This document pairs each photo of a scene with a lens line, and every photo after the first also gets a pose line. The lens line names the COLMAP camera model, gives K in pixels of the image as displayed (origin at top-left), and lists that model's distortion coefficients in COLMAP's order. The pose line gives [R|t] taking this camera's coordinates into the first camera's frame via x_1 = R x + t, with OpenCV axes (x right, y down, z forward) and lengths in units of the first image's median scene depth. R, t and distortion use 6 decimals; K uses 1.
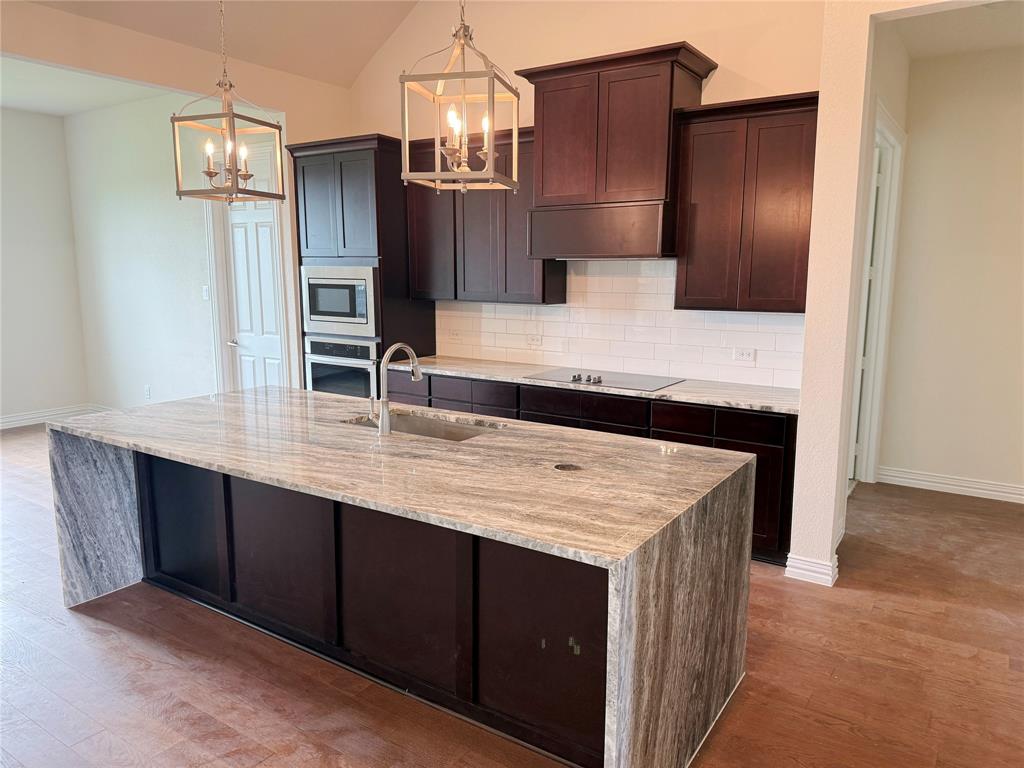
lens RADIAL K [[719.4, 0, 512.0], [0, 719.4, 384.0], [0, 0, 1]] dist [0.070671, -0.095339]
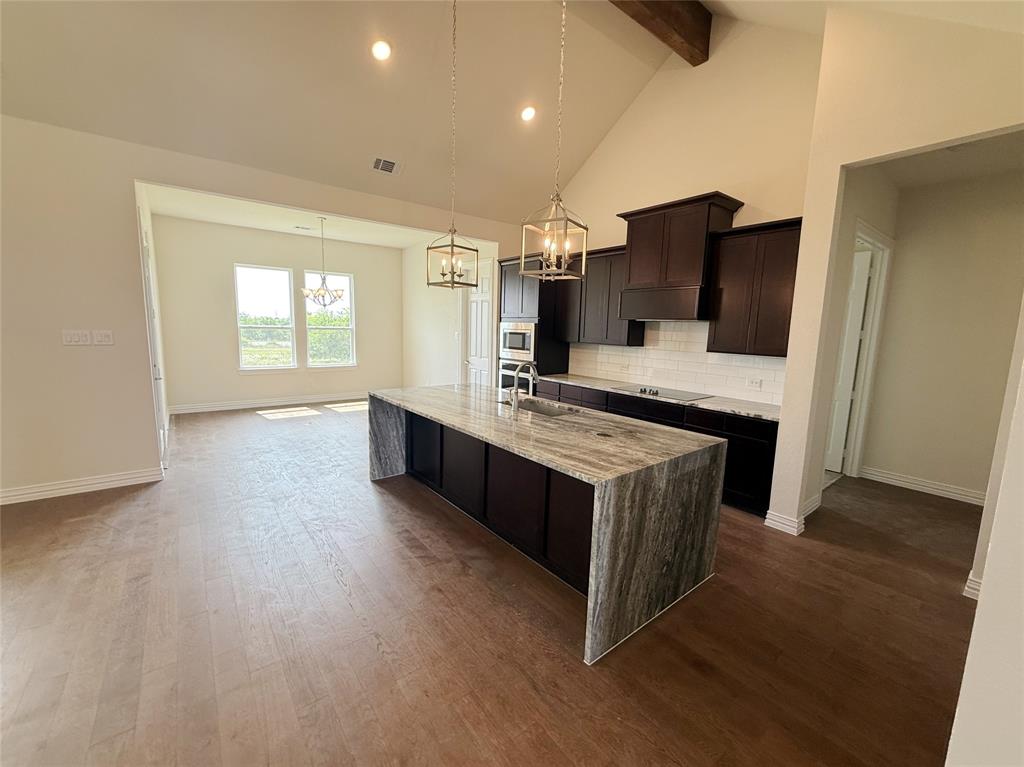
lens RADIAL K [[417.8, 0, 508.6], [0, 417.8, 383.8], [0, 0, 1]] dist [0.001125, 0.000272]
pose [[0.949930, 0.064952, -0.305638, 0.118157], [-0.072448, 0.997284, -0.013234, 0.015625], [0.303948, 0.034714, 0.952056, -0.038569]]
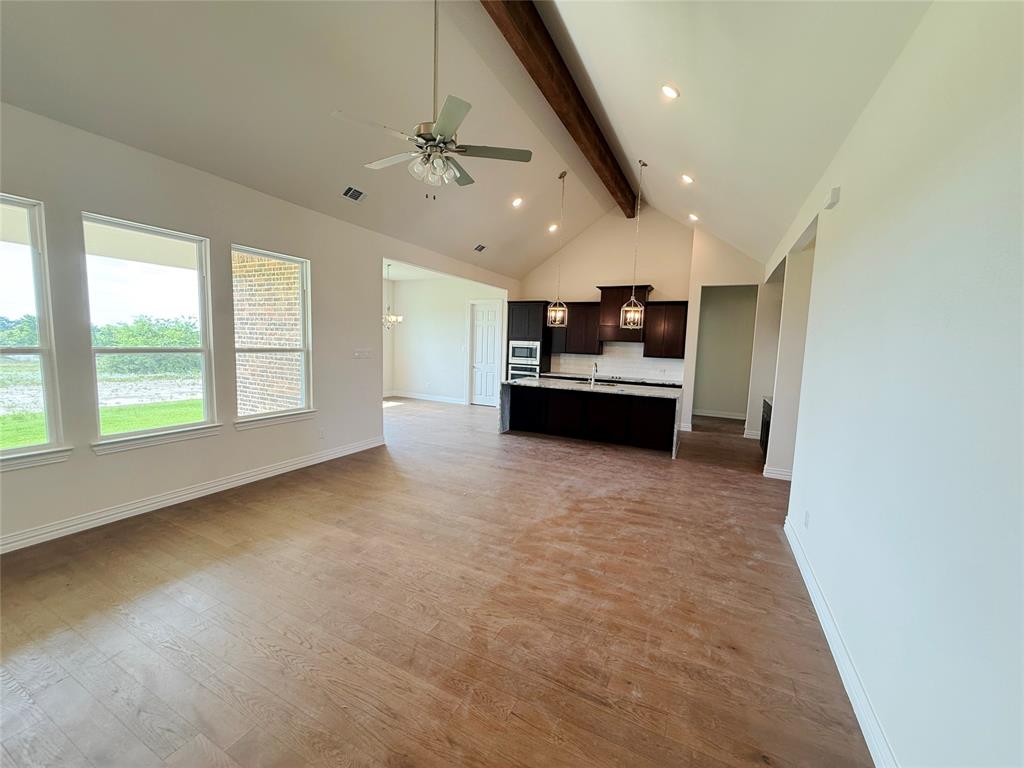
lens RADIAL K [[406.4, 0, 512.0], [0, 406.4, 384.0], [0, 0, 1]] dist [0.000022, 0.000091]
pose [[0.991291, 0.014324, 0.130910, -0.812590], [-0.007795, 0.998706, -0.050249, 0.159400], [-0.131461, 0.048791, 0.990120, -1.040330]]
